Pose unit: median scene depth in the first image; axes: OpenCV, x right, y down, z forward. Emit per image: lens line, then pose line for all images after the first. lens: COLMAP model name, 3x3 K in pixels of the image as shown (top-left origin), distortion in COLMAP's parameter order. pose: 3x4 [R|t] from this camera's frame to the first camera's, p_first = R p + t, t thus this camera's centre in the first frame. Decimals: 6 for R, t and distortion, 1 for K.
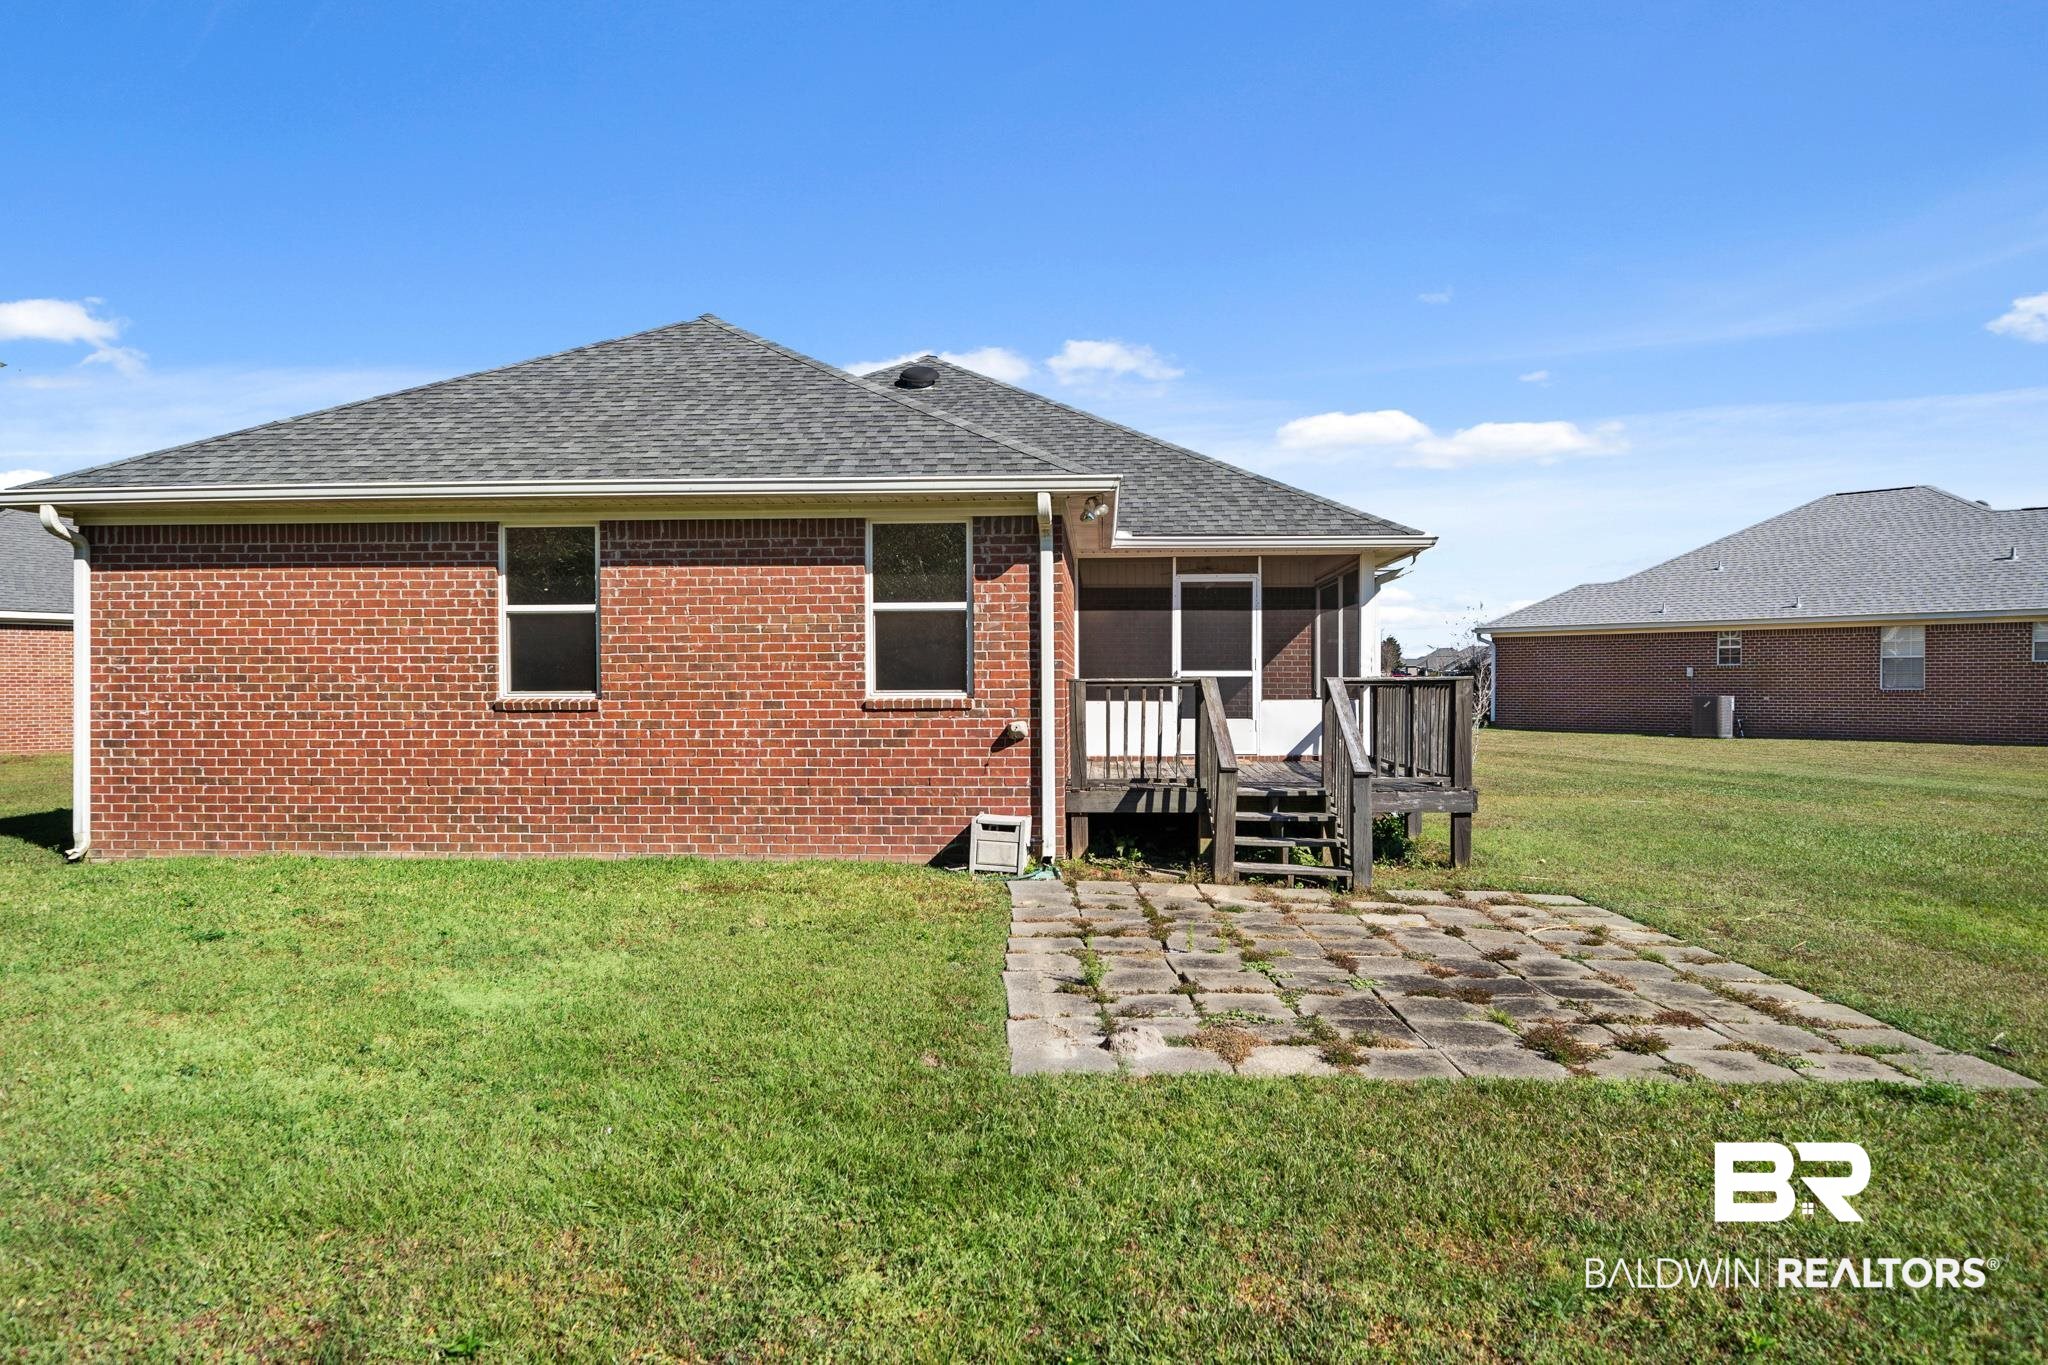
lens RADIAL K [[1298.5, 0, 1011.5], [0, 1298.5, 681.2], [0, 0, 1]] dist [-0.000990, 0.000240]
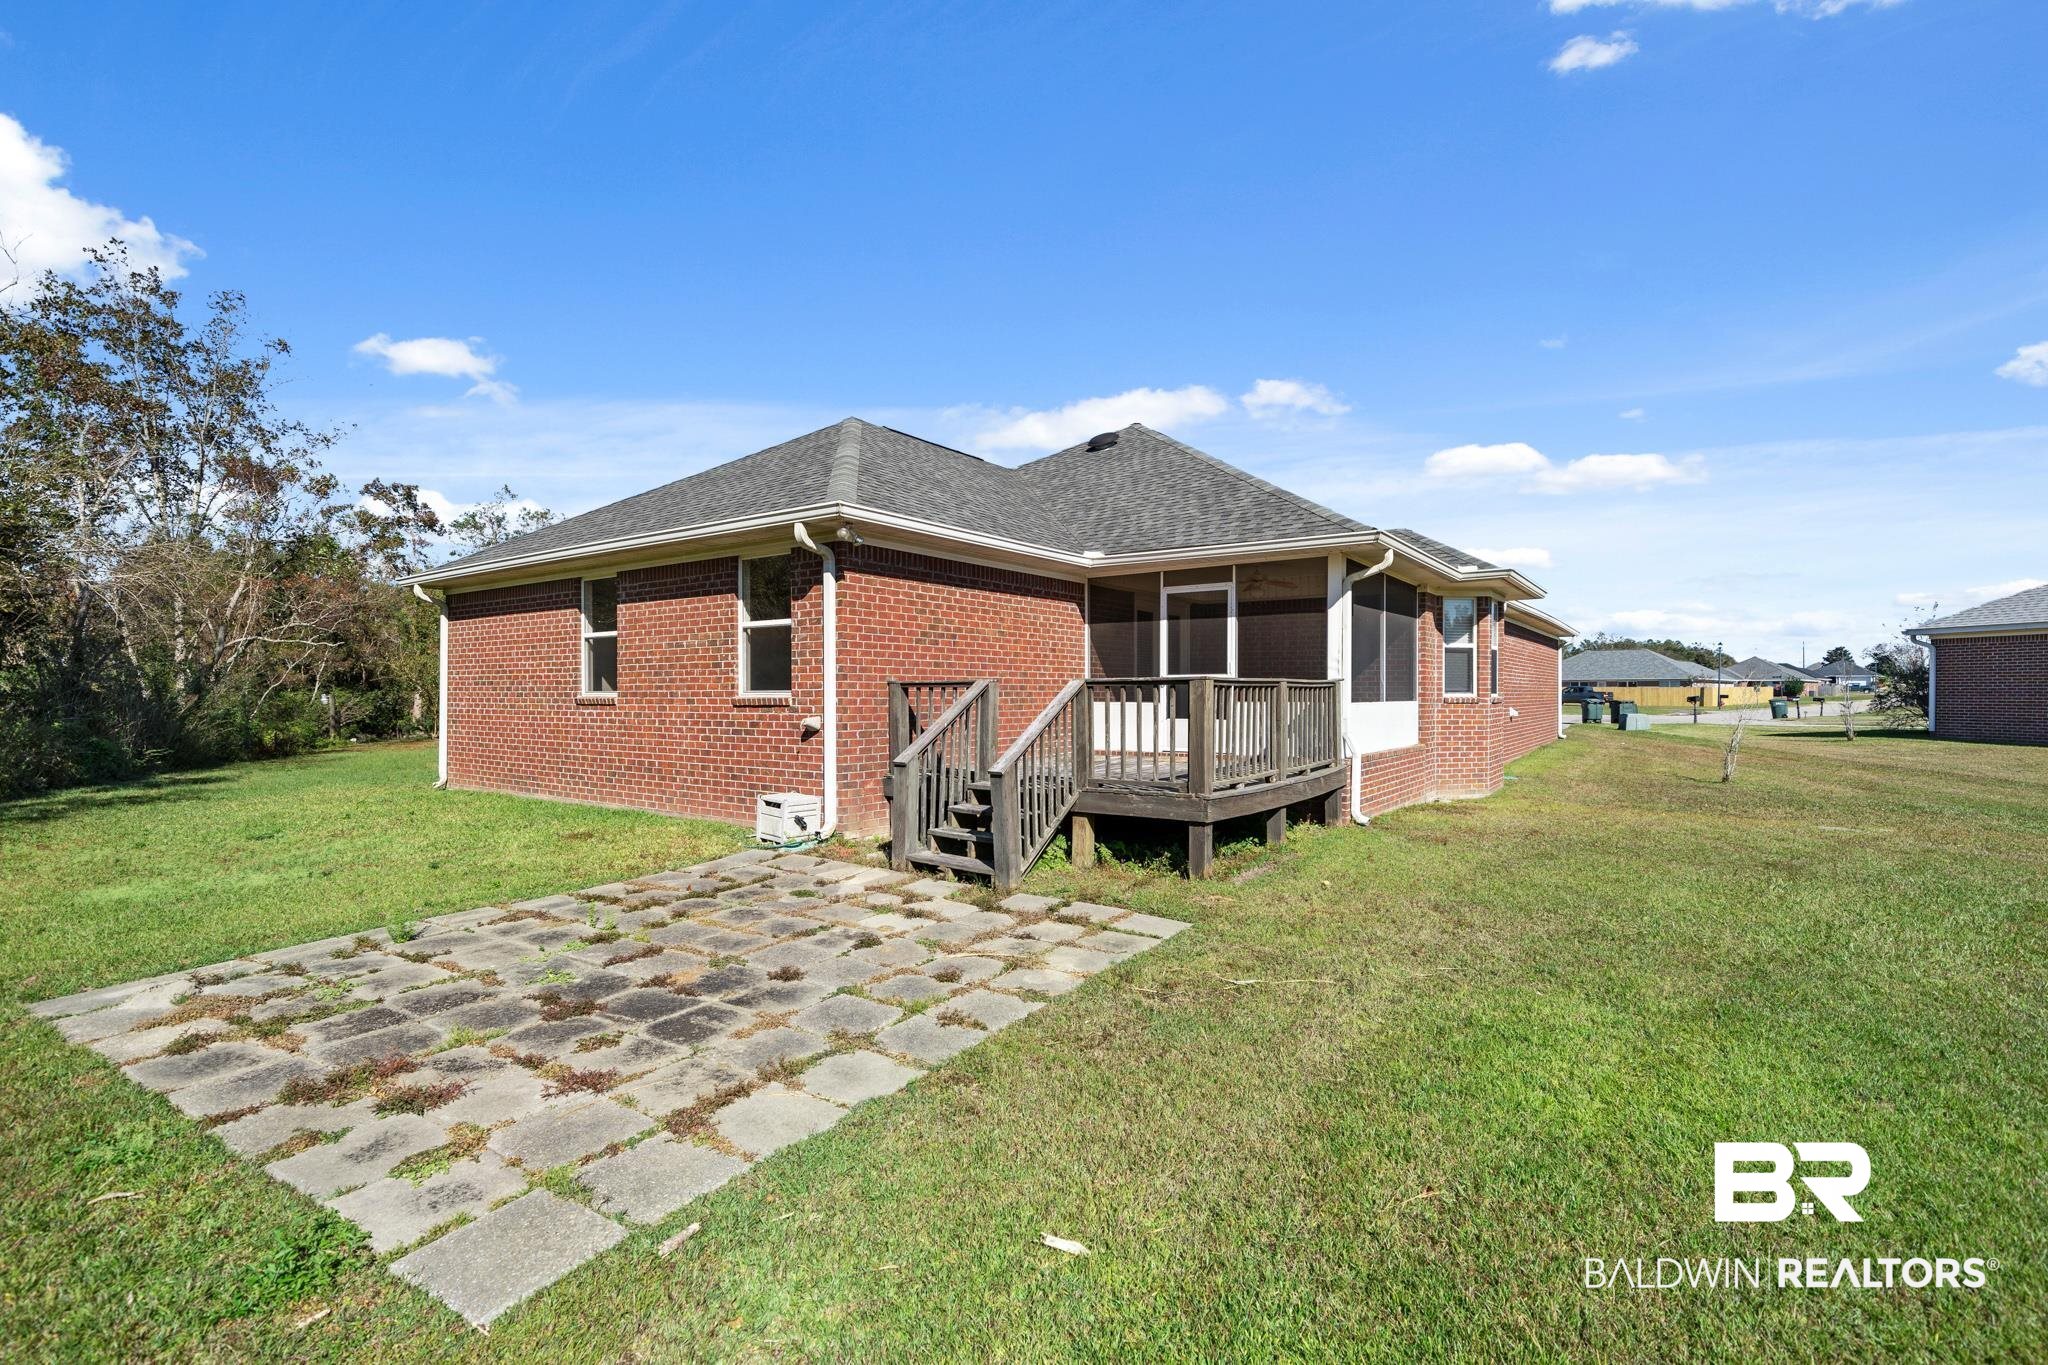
lens RADIAL K [[930.1, 0, 1021.9], [0, 930.1, 684.0], [0, 0, 1]] dist [0.000148, 0.000026]
pose [[0.848205, -0.002399, -0.529663, 0.452503], [-0.000120, 0.999989, -0.004720, 0.003523], [0.529668, 0.004067, 0.848195, 0.272664]]
